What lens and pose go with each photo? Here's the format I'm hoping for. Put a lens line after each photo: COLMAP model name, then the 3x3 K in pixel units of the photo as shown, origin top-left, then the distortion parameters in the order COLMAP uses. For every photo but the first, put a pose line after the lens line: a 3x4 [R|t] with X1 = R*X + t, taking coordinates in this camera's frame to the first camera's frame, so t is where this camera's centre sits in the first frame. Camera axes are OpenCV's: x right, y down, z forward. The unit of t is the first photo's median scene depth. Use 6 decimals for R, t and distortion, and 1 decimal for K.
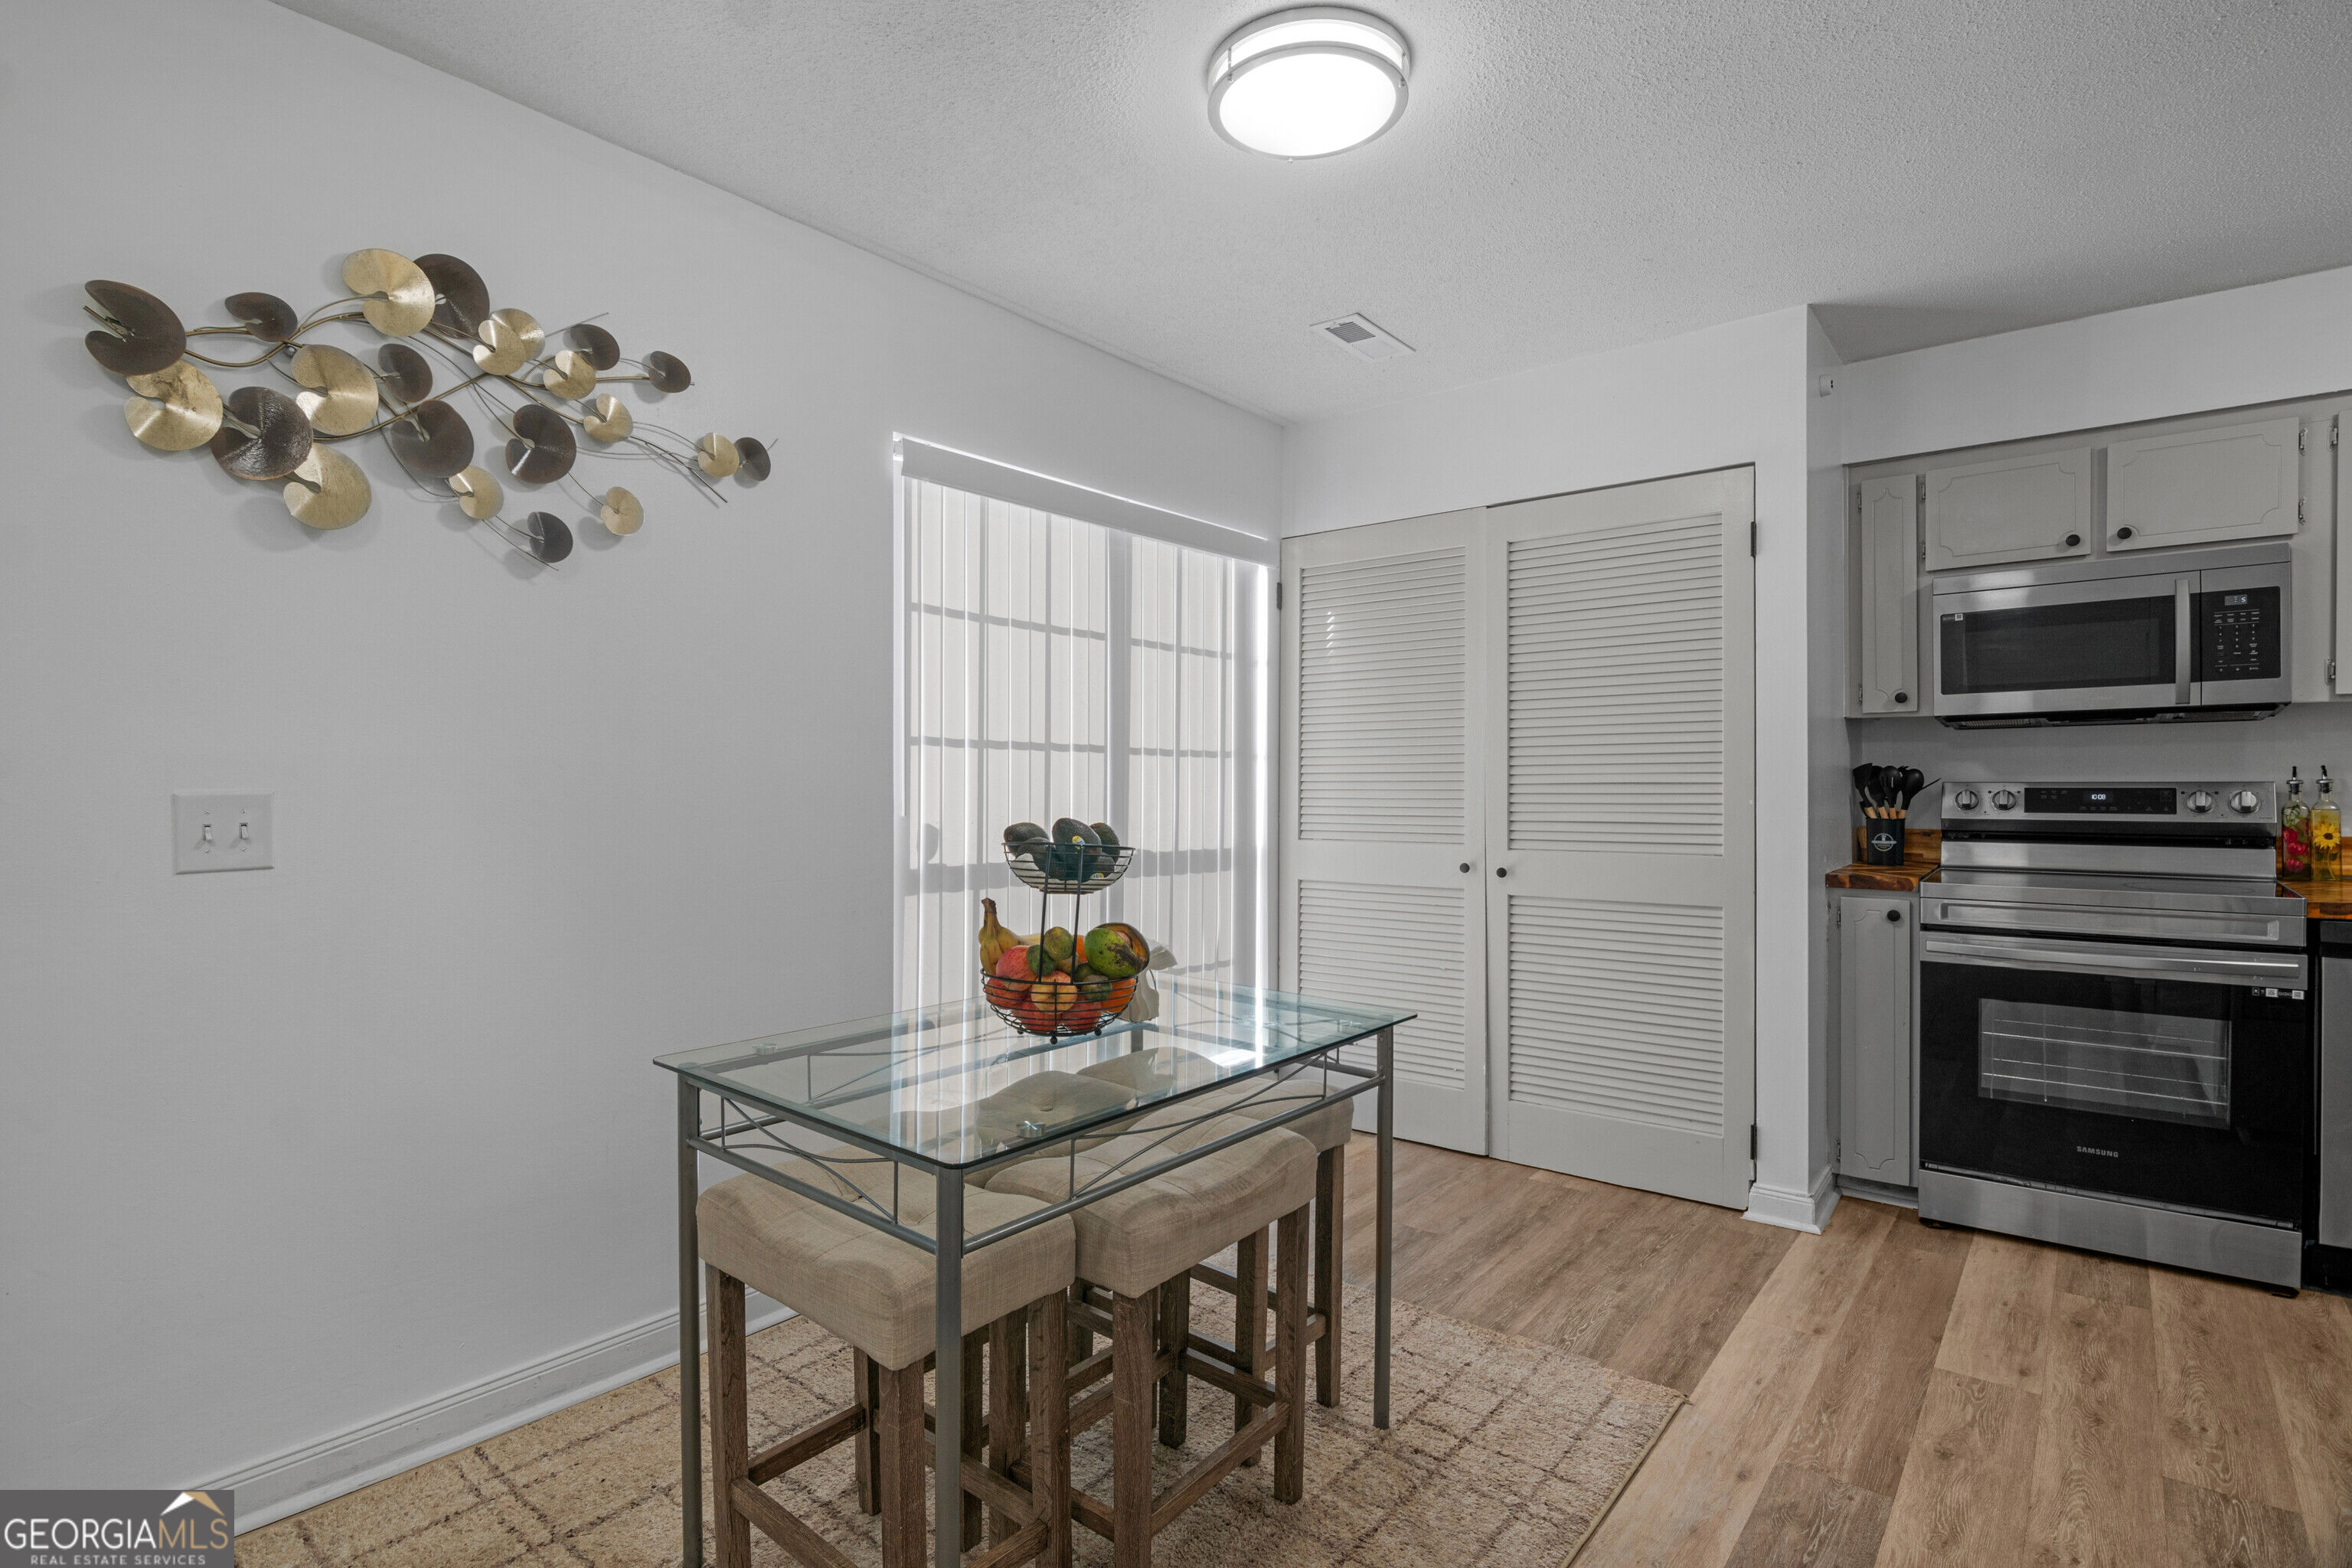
lens RADIAL K [[1148.1, 0, 1190.6], [0, 1148.1, 772.7], [0, 0, 1]] dist [-0.009825, -0.009437]
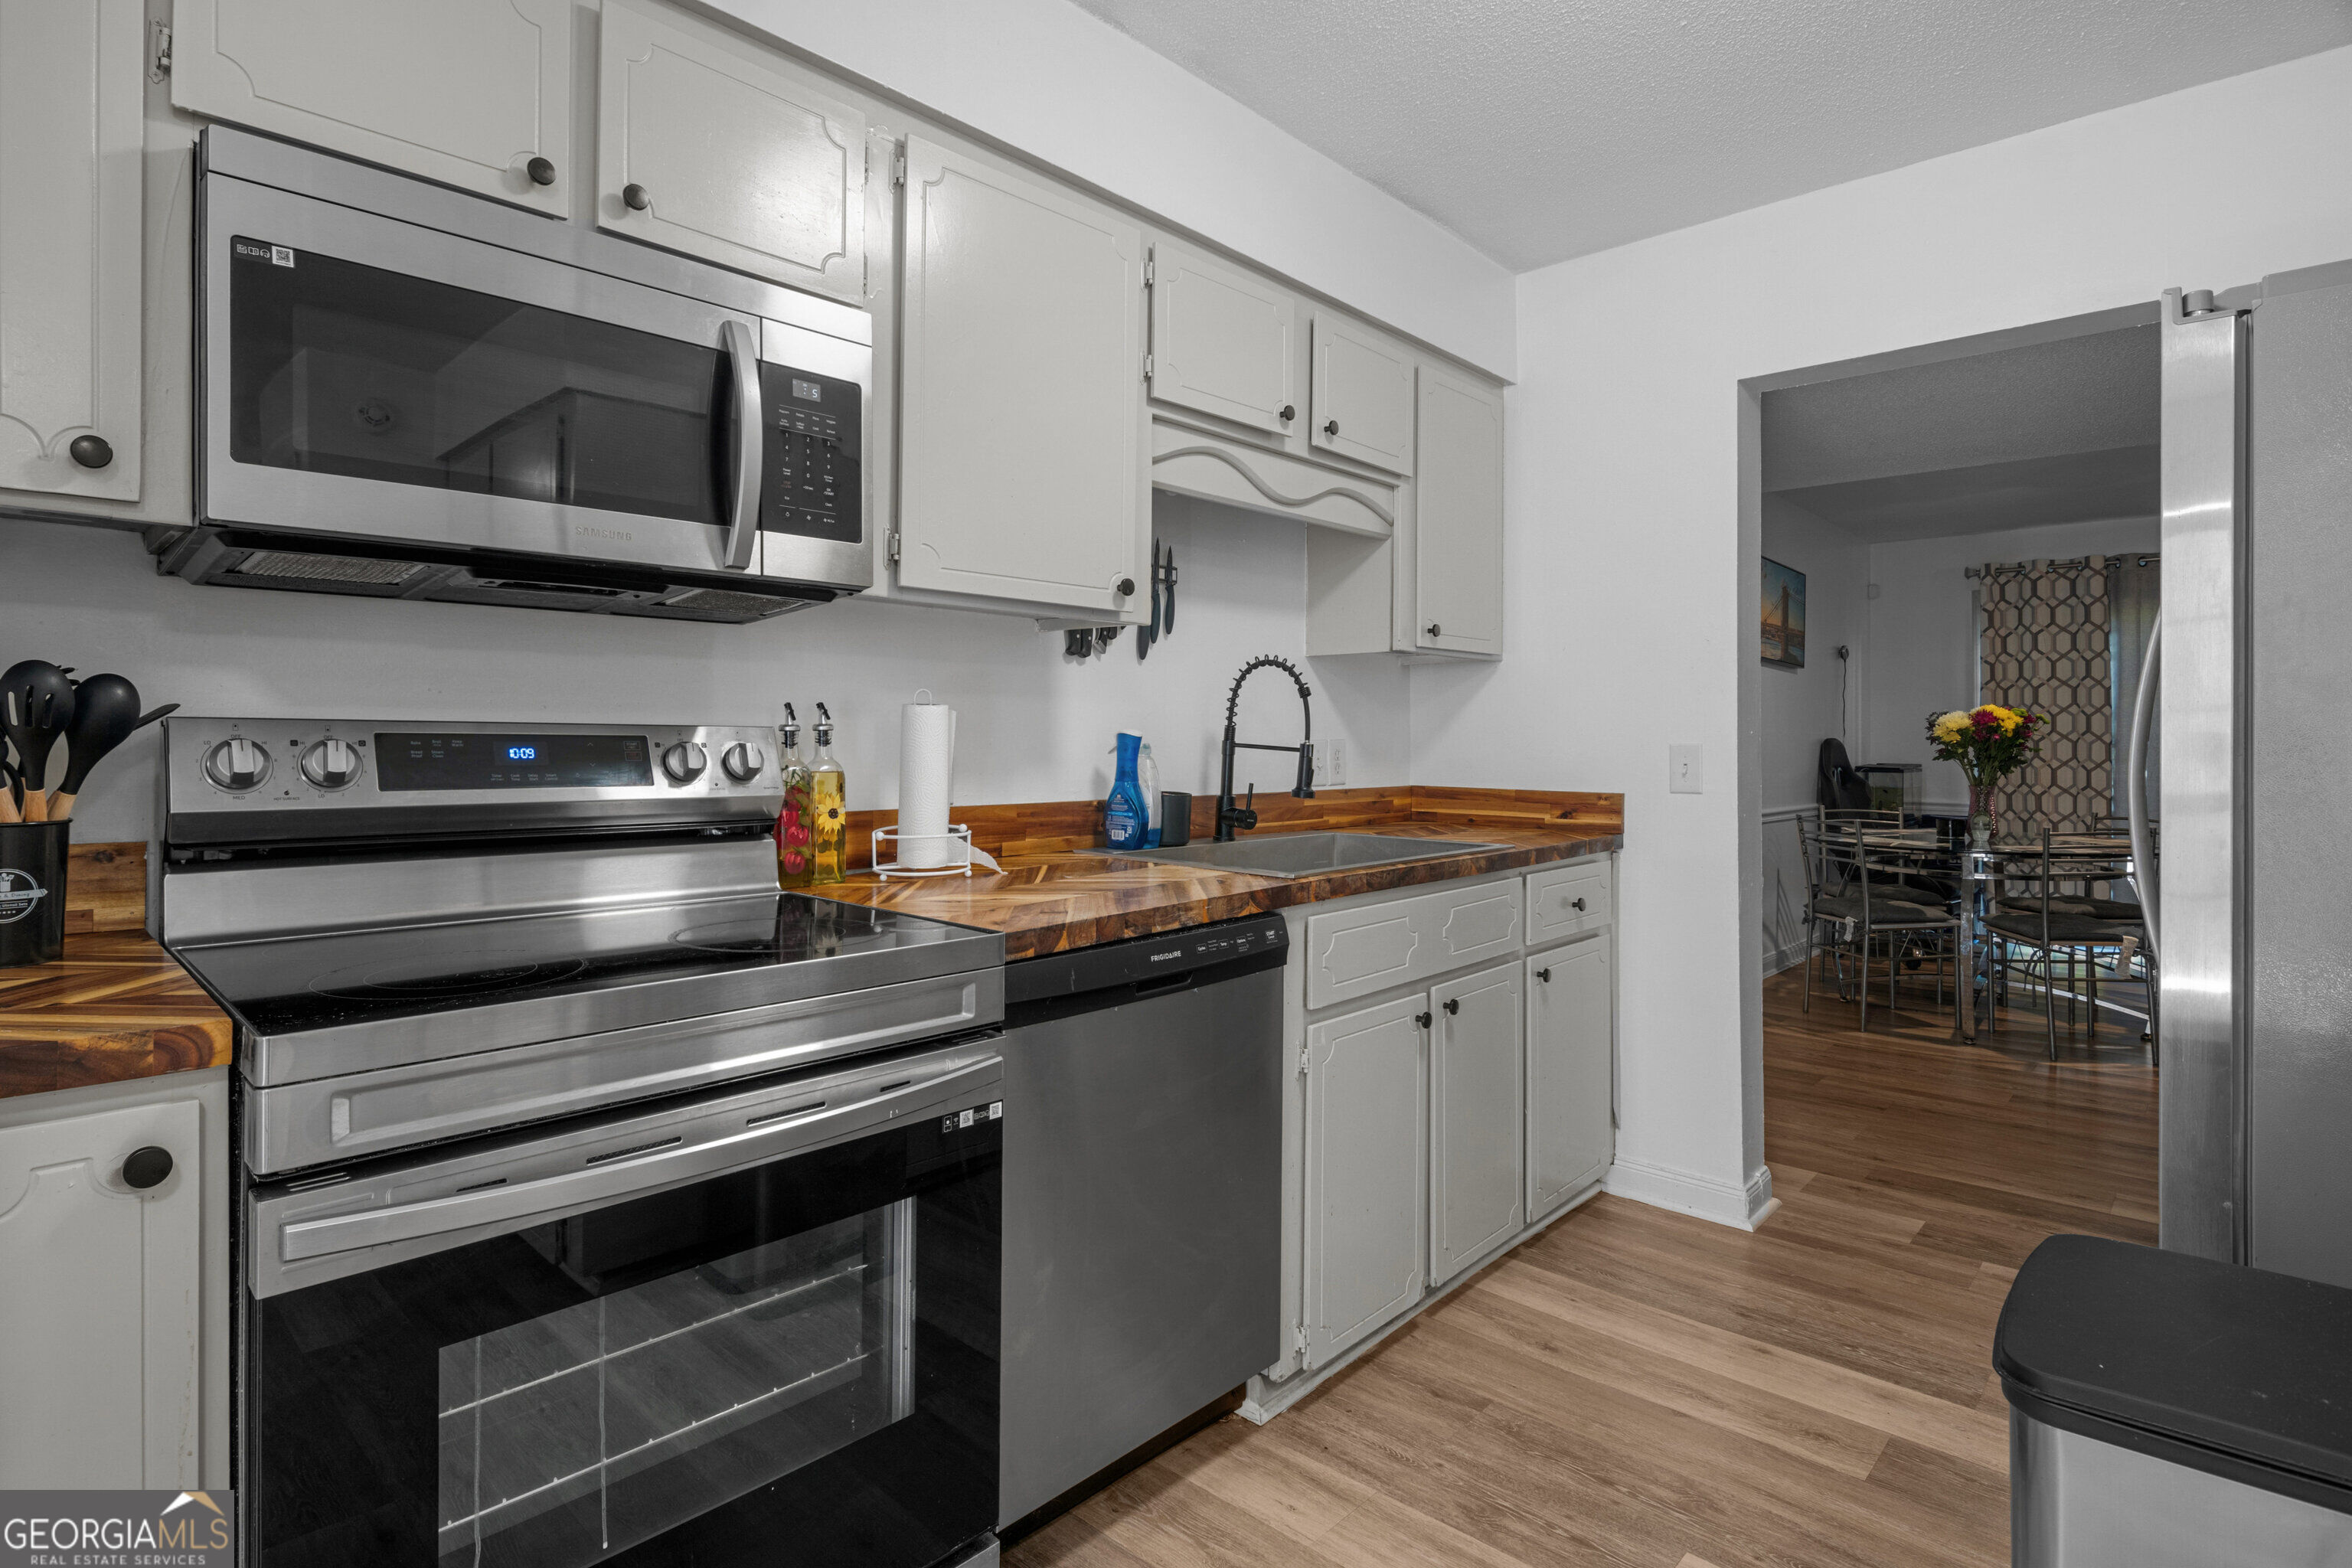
lens RADIAL K [[1175.6, 0, 1162.6], [0, 1175.6, 748.9], [0, 0, 1]] dist [-0.019721, -0.000840]
pose [[0.088727, 0.000716, 0.996056, 0.348704], [-0.014755, 0.999891, 0.000596, 0.015985], [-0.995947, -0.014750, 0.088728, 0.721575]]
